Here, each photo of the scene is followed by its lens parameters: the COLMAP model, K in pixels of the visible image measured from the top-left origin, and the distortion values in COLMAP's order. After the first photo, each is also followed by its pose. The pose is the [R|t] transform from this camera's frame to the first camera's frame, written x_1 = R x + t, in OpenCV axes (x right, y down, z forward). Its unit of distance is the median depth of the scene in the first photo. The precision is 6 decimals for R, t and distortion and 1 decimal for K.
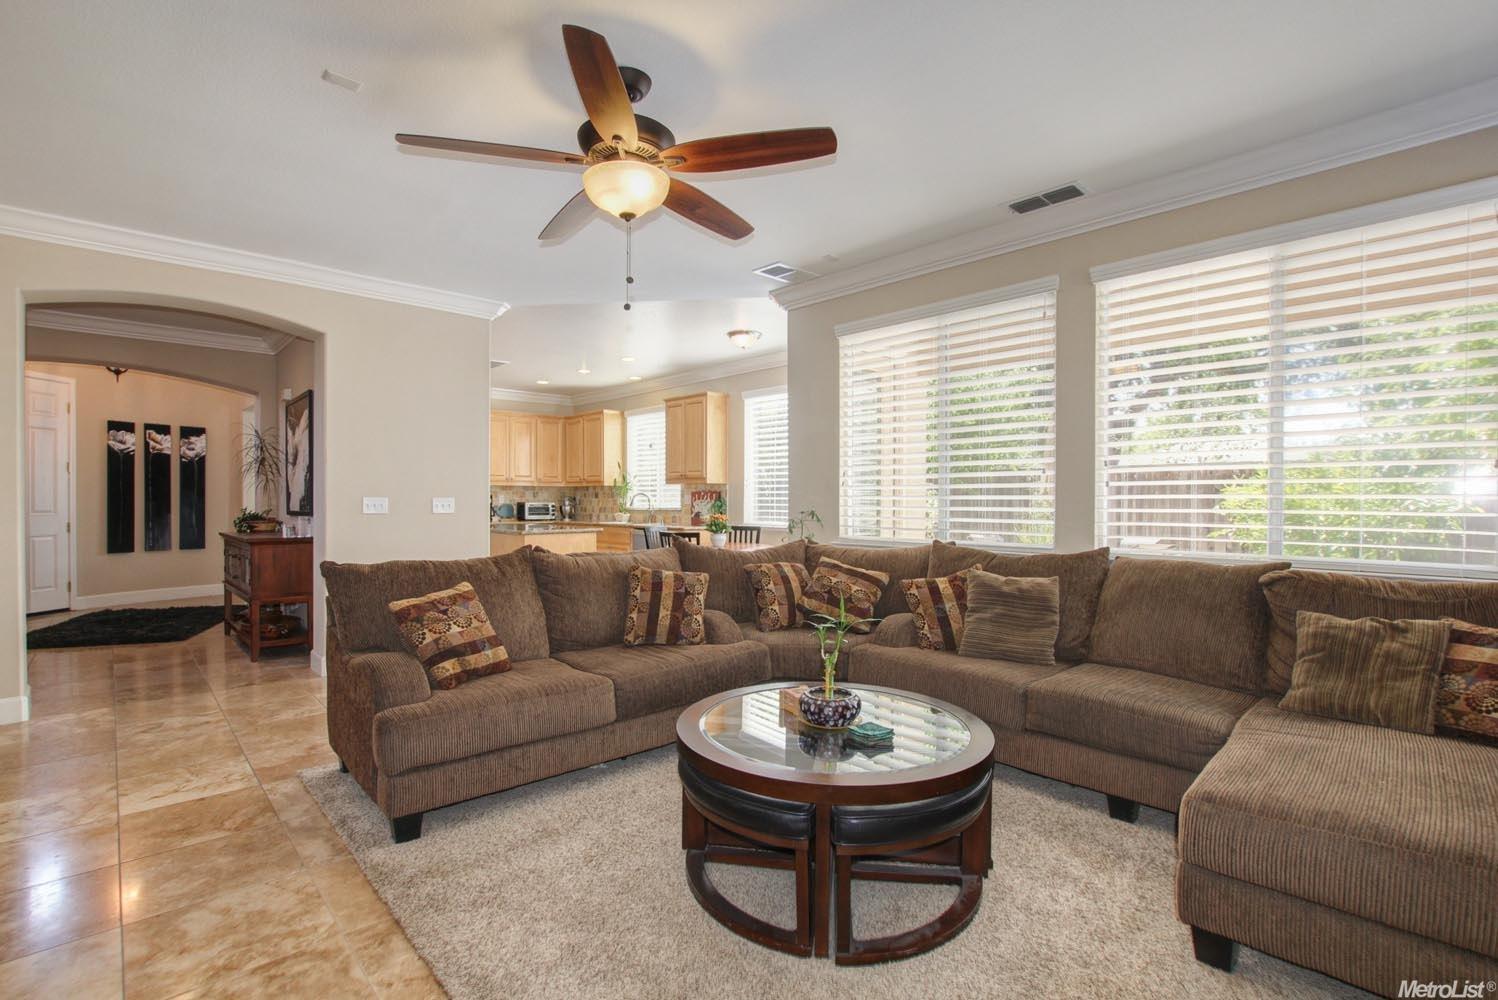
lens RADIAL K [[697.2, 0, 743.8], [0, 697.2, 509.6], [0, 0, 1]] dist [-0.019725, 0.001470]
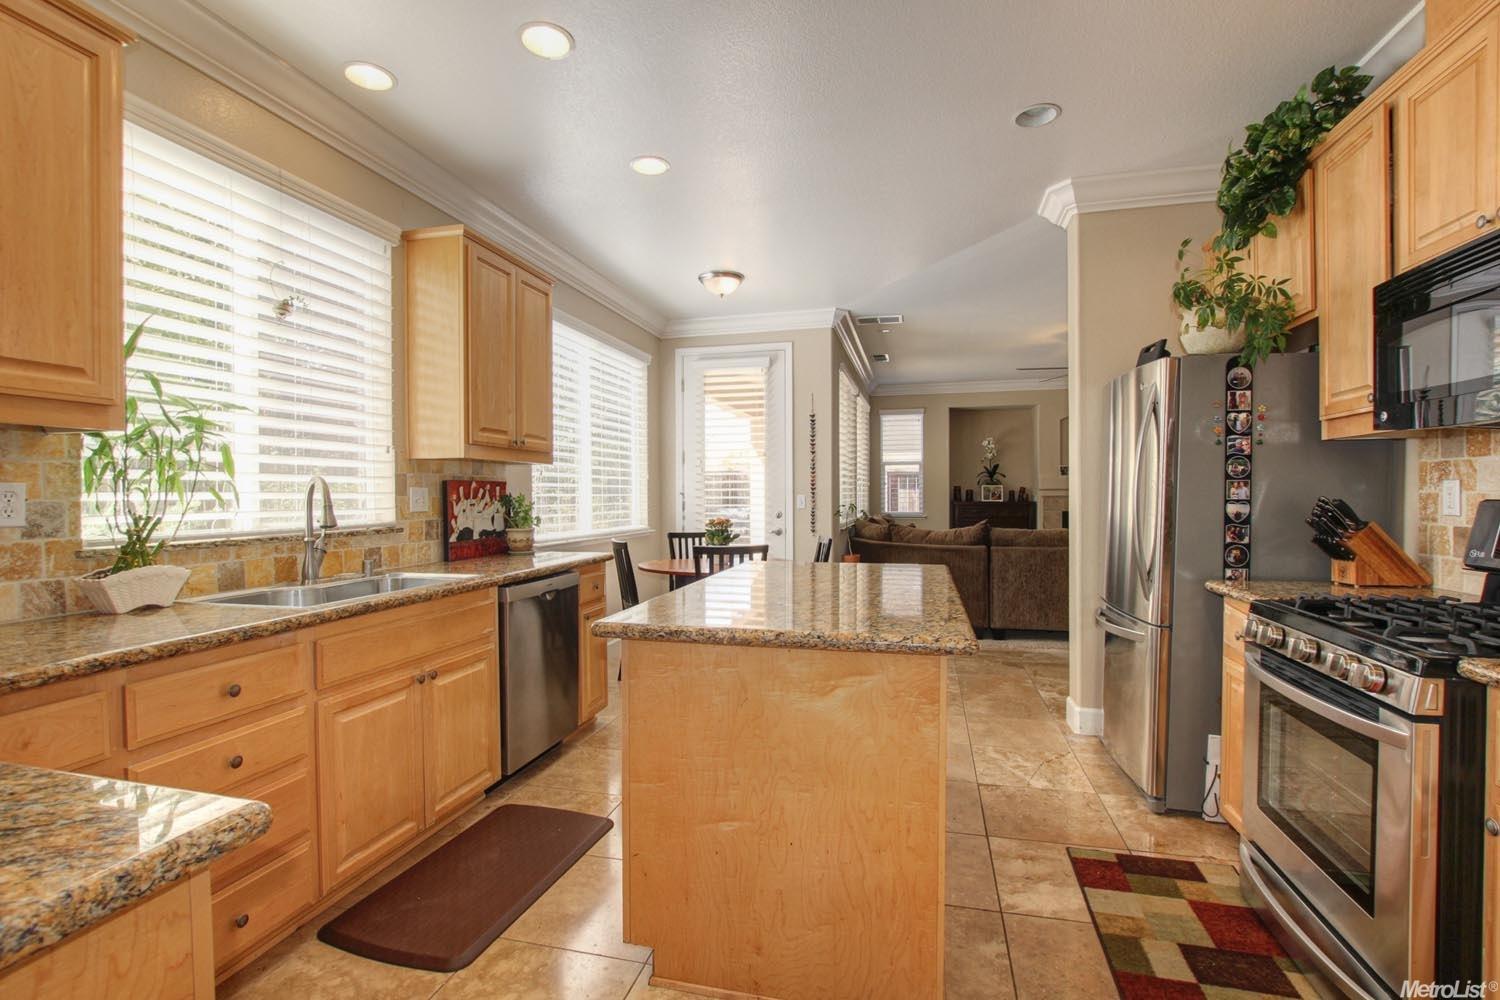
lens RADIAL K [[698.1, 0, 735.7], [0, 698.1, 500.8], [0, 0, 1]] dist [-0.019725, 0.001470]
pose [[-0.530961, -0.007805, 0.847360, -0.470177], [0.015198, 0.999709, 0.018731, -0.017128], [-0.847260, 0.022823, -0.530688, 1.006731]]
